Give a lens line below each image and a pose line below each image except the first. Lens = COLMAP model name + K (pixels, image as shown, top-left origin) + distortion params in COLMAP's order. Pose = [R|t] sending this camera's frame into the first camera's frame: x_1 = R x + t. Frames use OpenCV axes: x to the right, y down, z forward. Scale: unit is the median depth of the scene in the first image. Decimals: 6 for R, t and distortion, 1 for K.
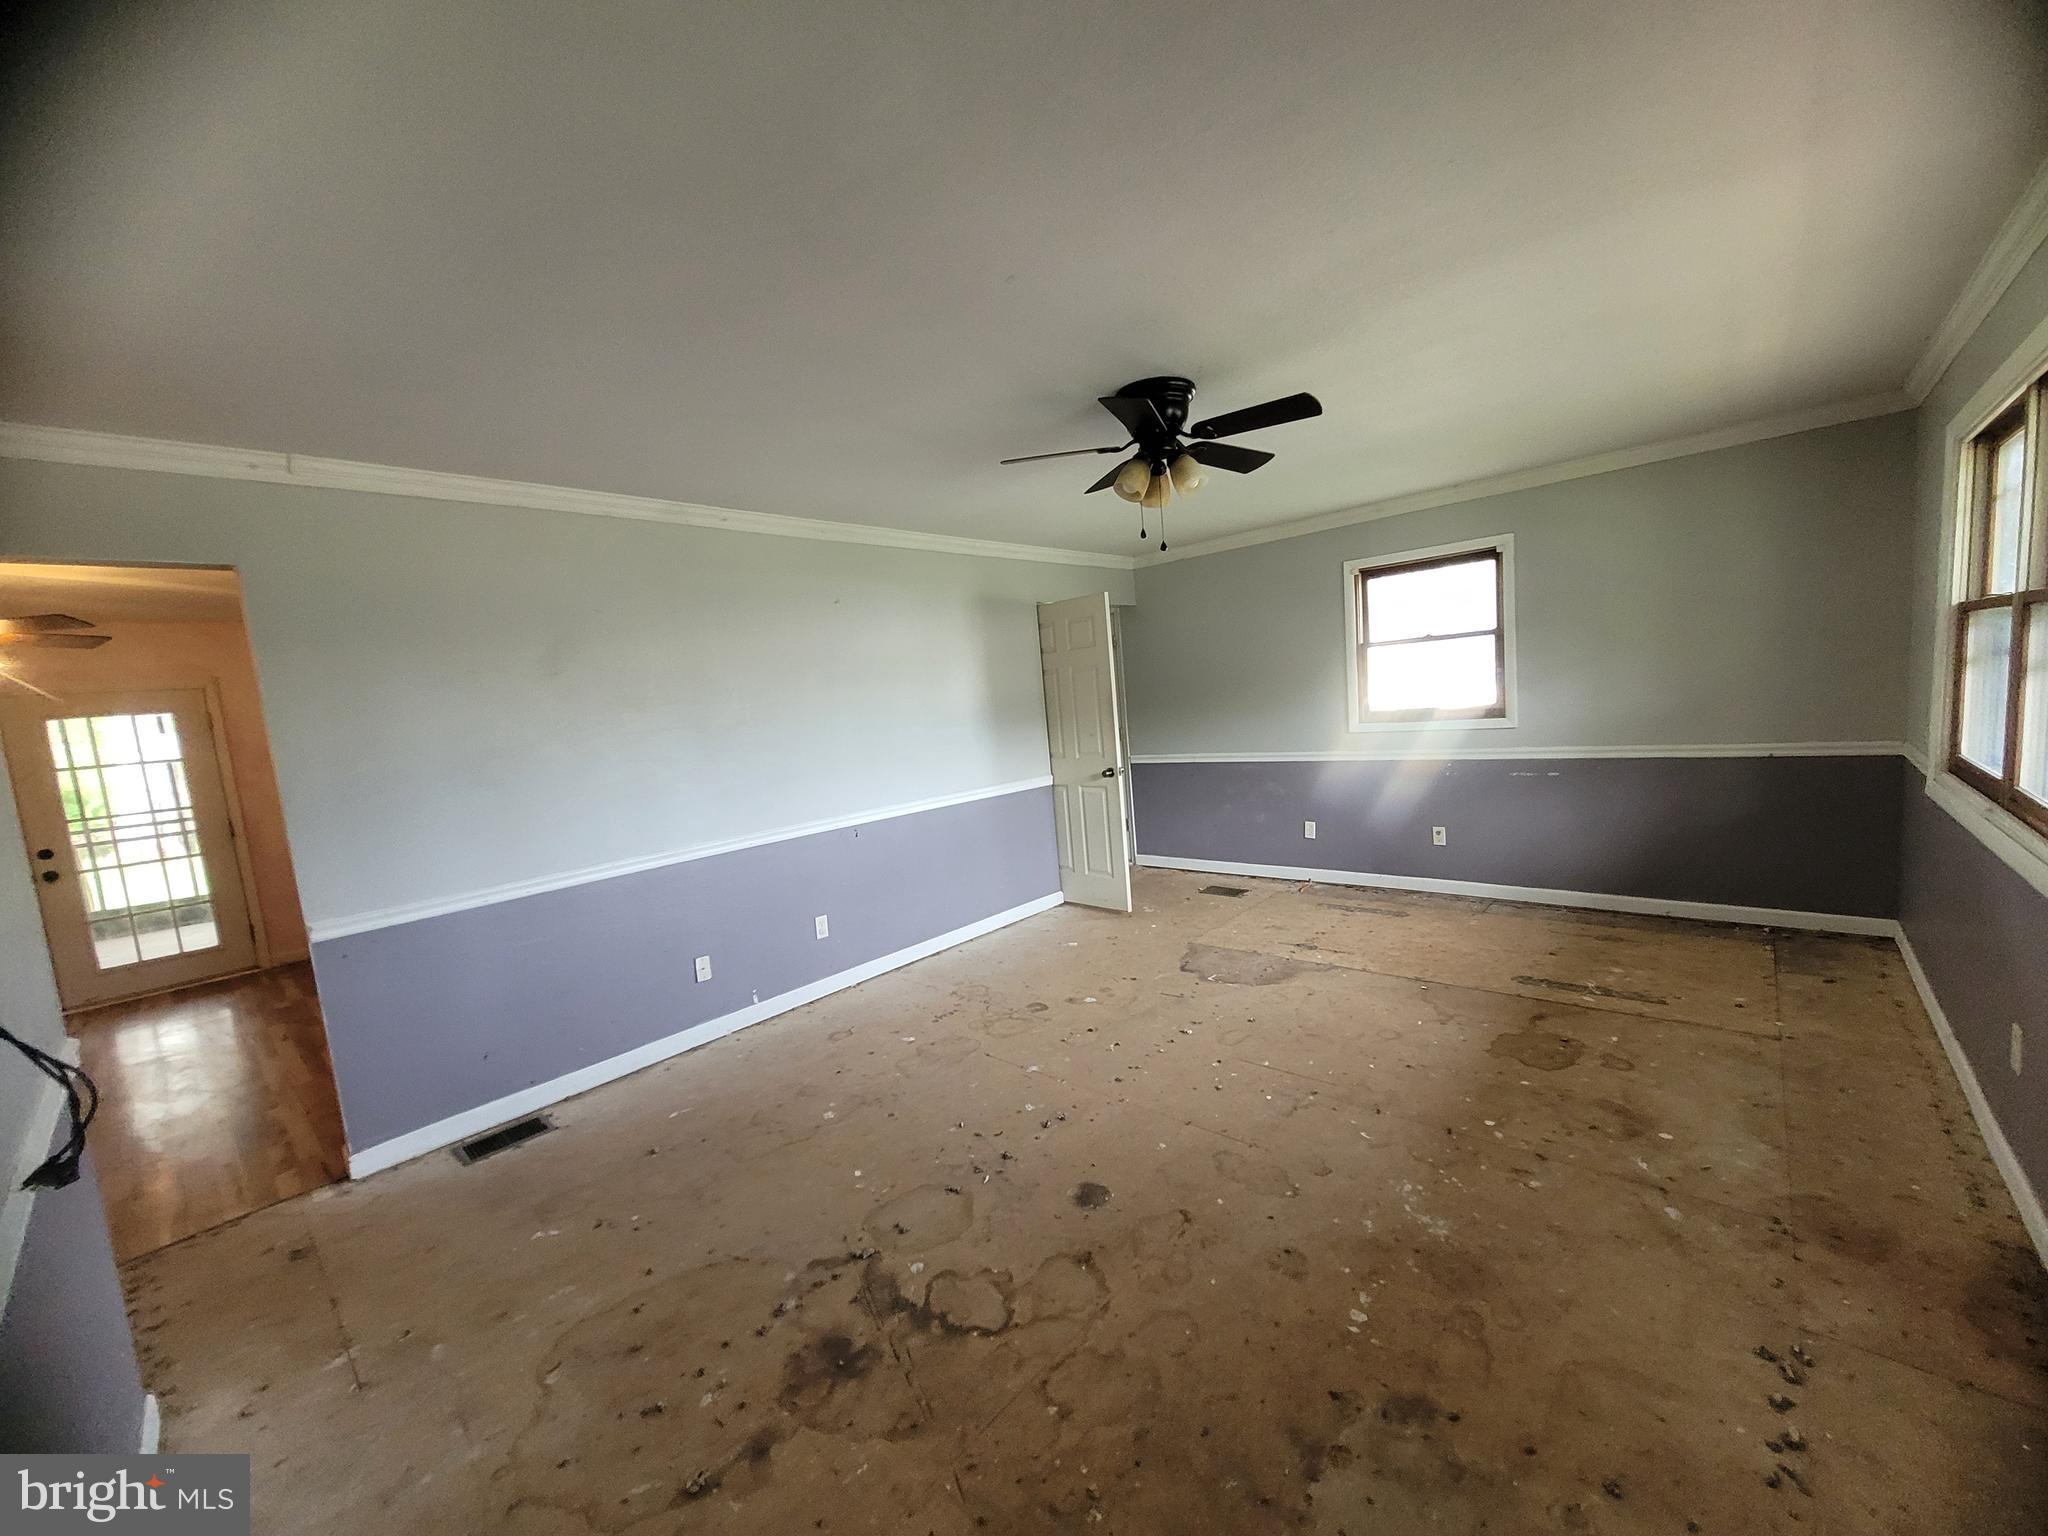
lens RADIAL K [[791.4, 0, 1025.5], [0, 791.4, 778.2], [0, 0, 1]] dist [0.007279, -0.002256]
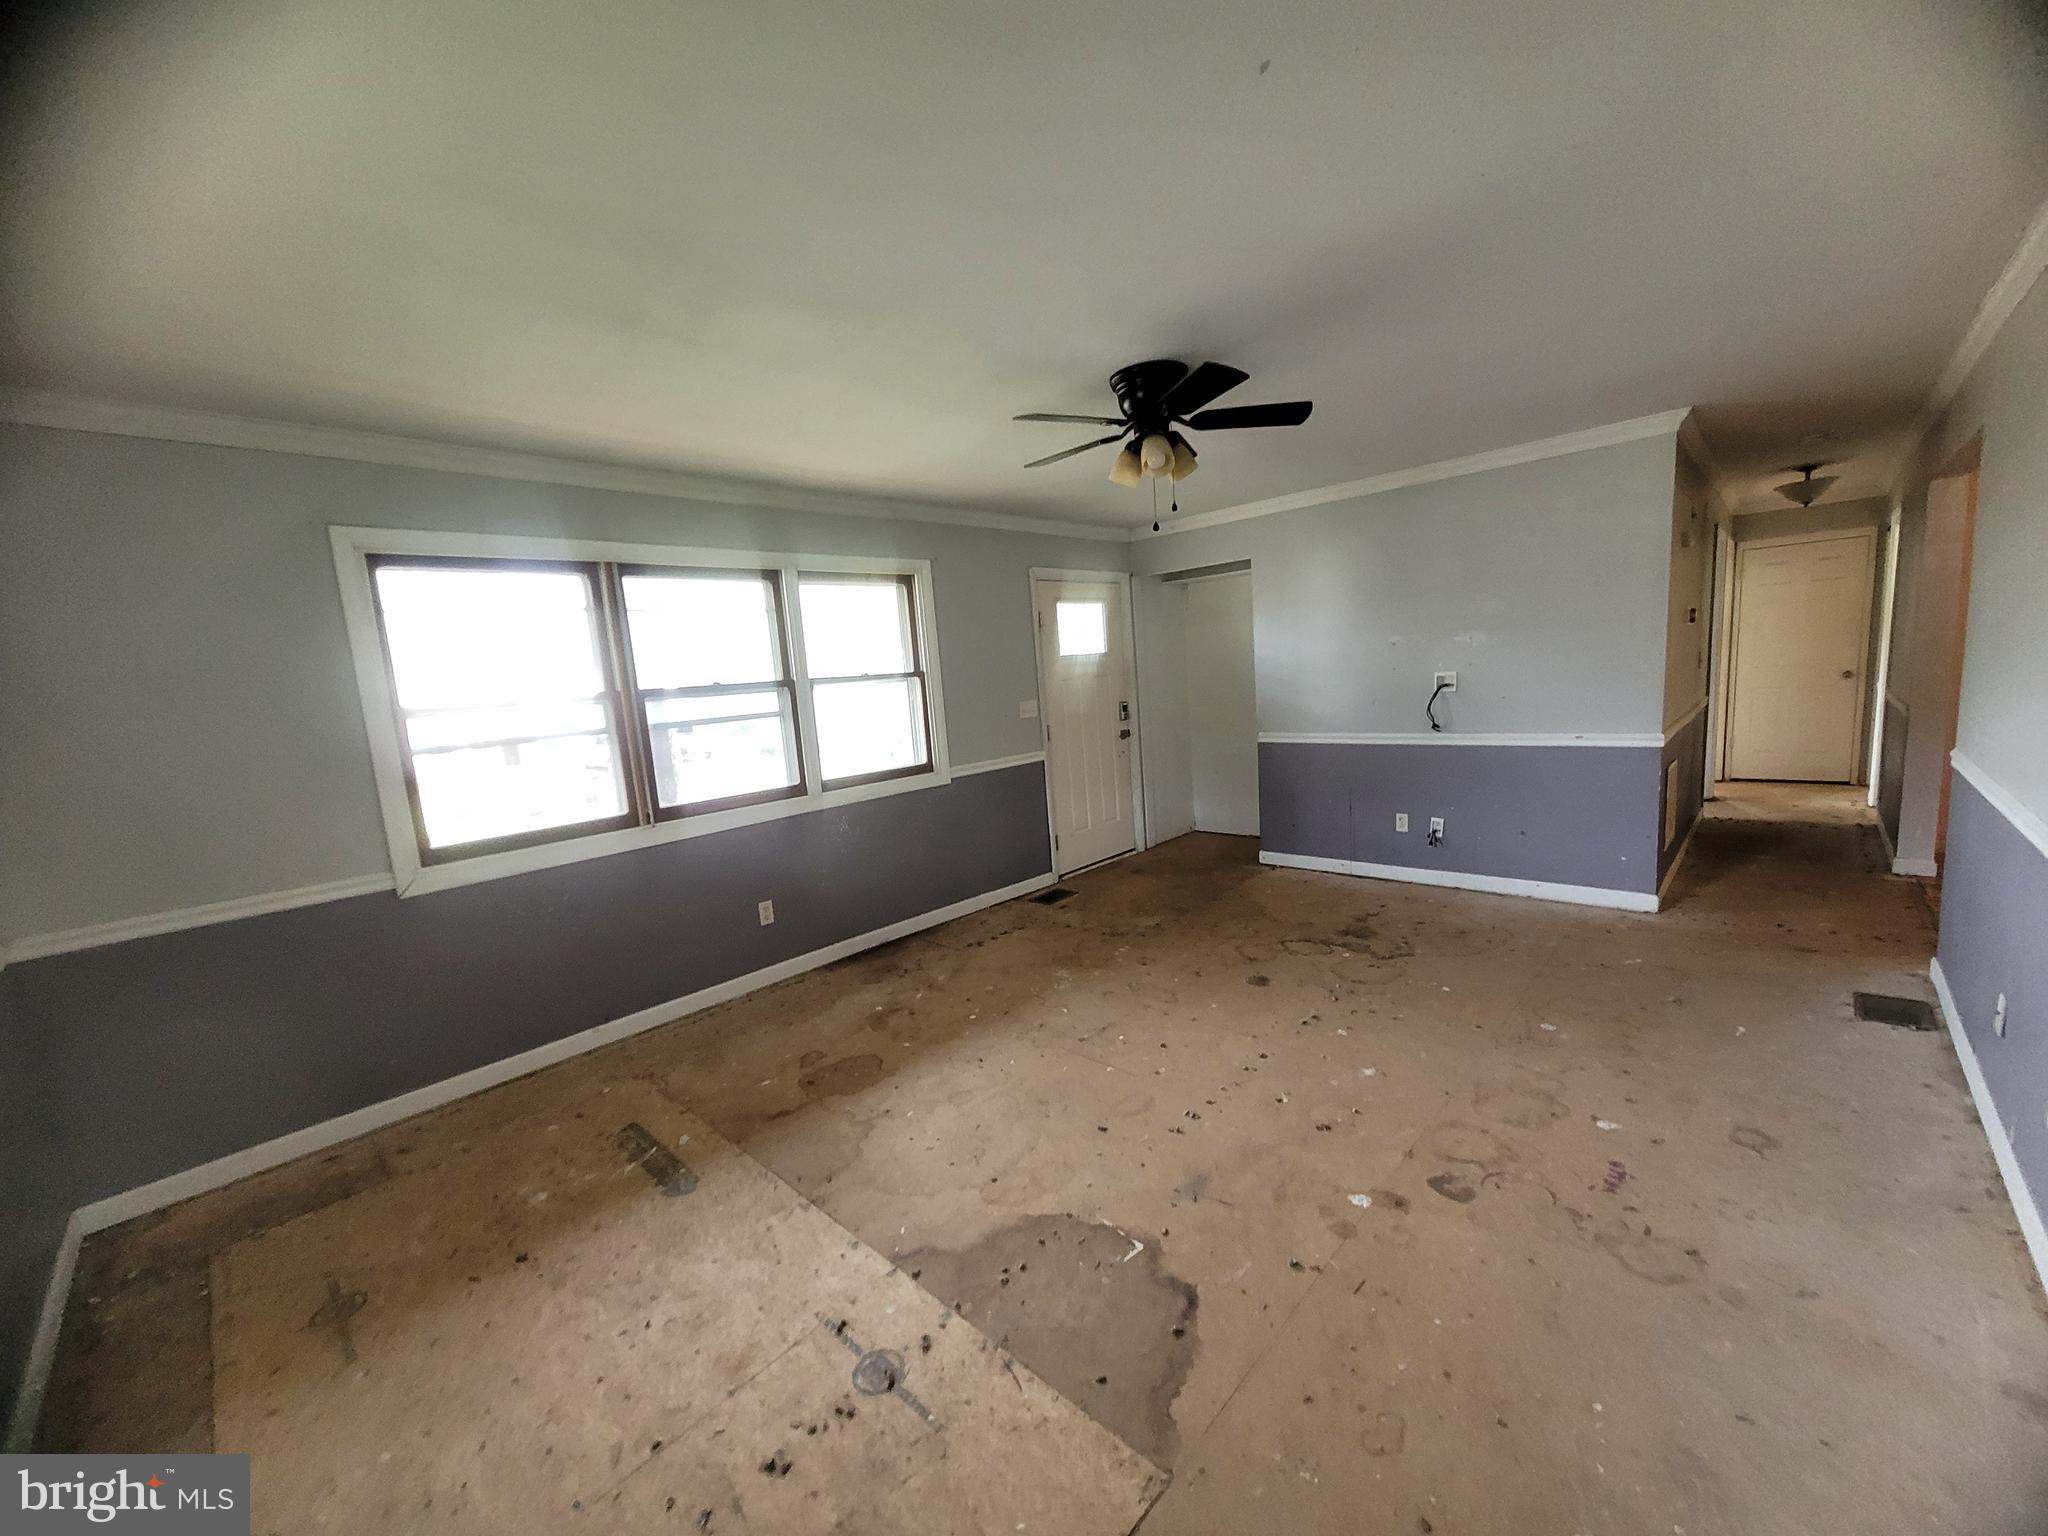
lens RADIAL K [[791.4, 0, 1024.2], [0, 791.4, 779.1], [0, 0, 1]] dist [0.007279, -0.002256]
pose [[-0.986877, 0.153355, 0.050558, 0.375603], [0.160977, 0.958920, 0.233578, -0.271456], [-0.012661, 0.238652, -0.971023, 2.285652]]
